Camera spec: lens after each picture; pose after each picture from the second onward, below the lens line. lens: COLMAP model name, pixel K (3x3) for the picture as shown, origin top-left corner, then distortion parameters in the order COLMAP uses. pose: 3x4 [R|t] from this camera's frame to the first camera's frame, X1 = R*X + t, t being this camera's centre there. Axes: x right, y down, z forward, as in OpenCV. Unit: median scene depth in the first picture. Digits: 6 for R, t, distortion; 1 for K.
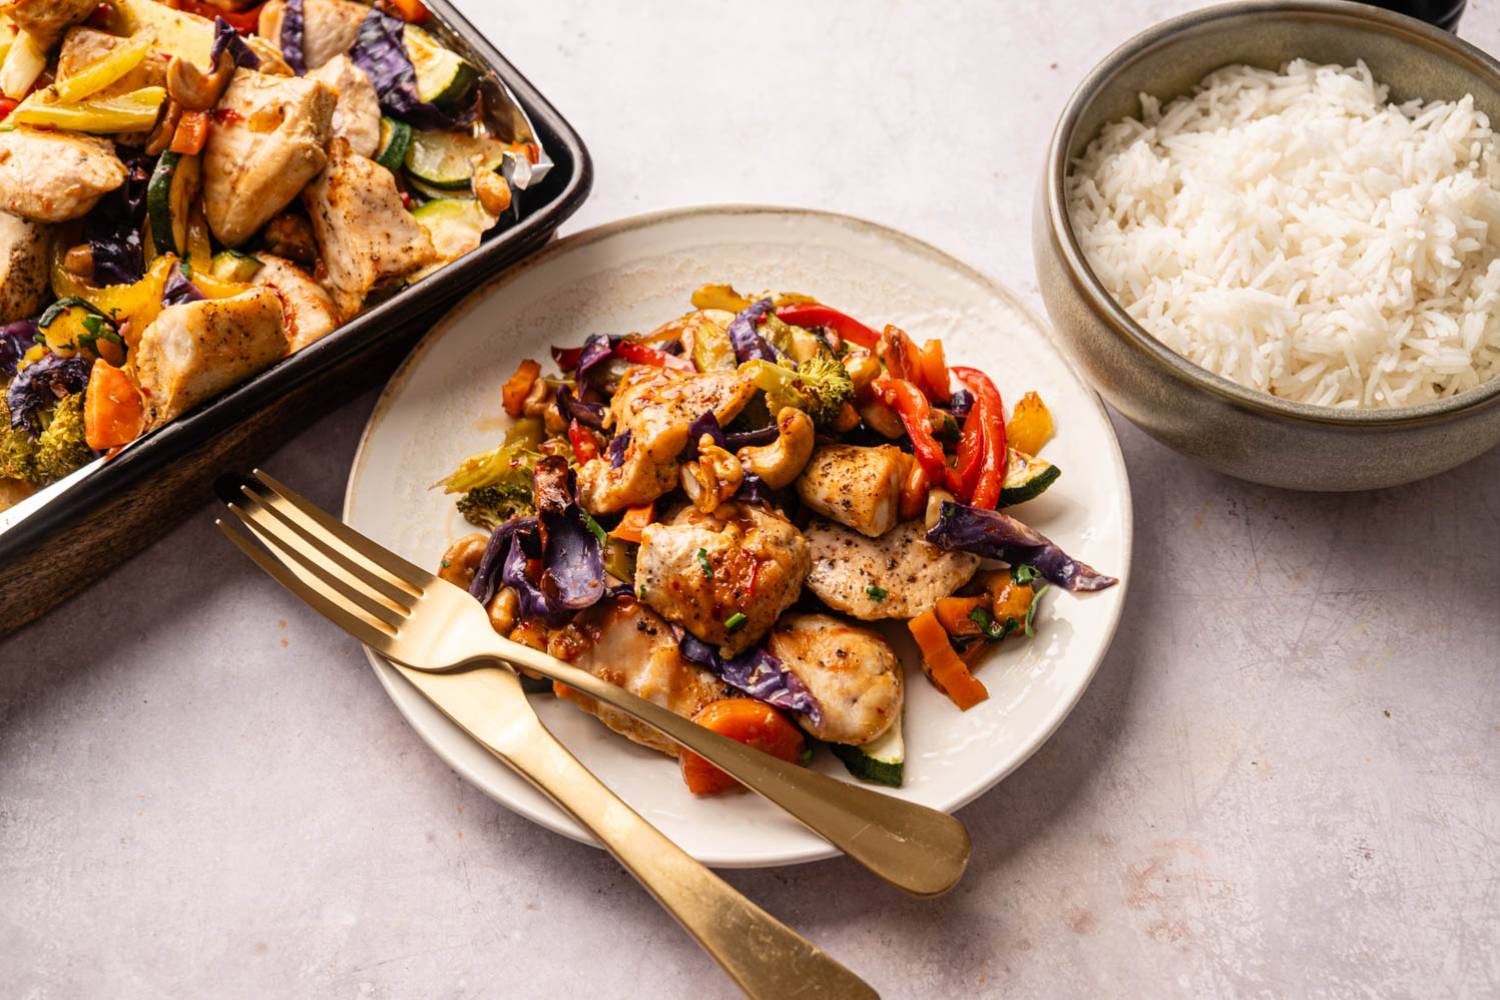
lens RADIAL K [[2573.9, 0, 750.0], [0, 2573.9, 500.0], [0, 0, 1]] dist [-0.026122, 0.048647]
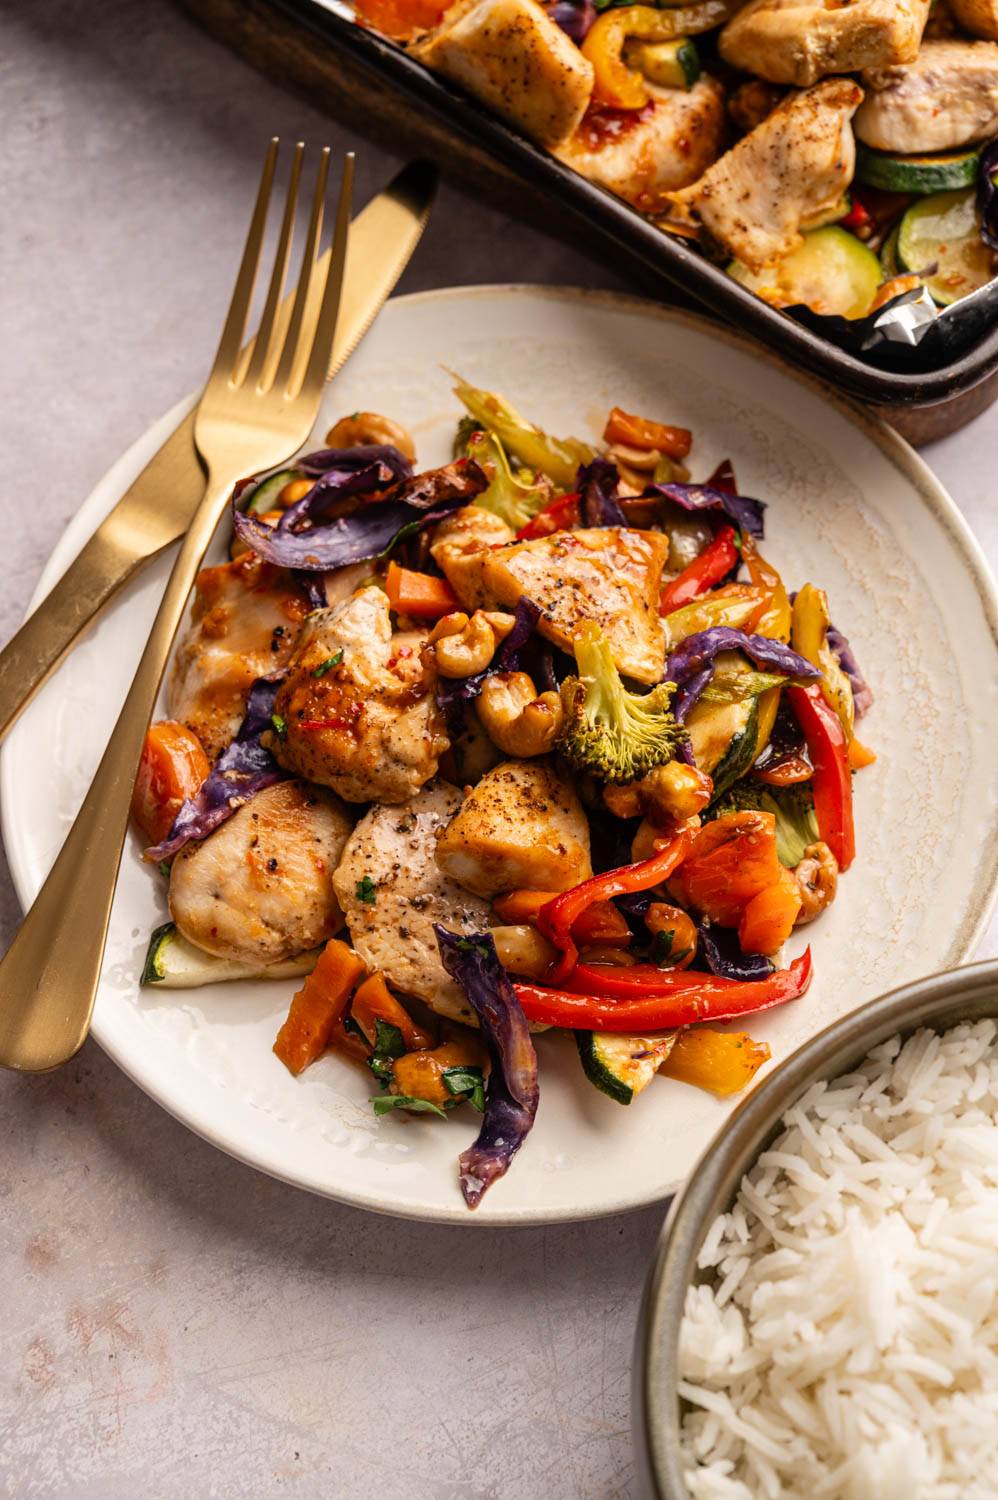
lens RADIAL K [[2573.9, 0, 499.4], [0, 2573.9, 714.8], [0, 0, 1]] dist [-0.026122, 0.048647]
pose [[0.177153, 0.889113, -0.422013, 0.328957], [-0.775085, 0.390289, 0.496908, -0.389969], [0.606515, 0.239067, 0.758279, 0.430966]]
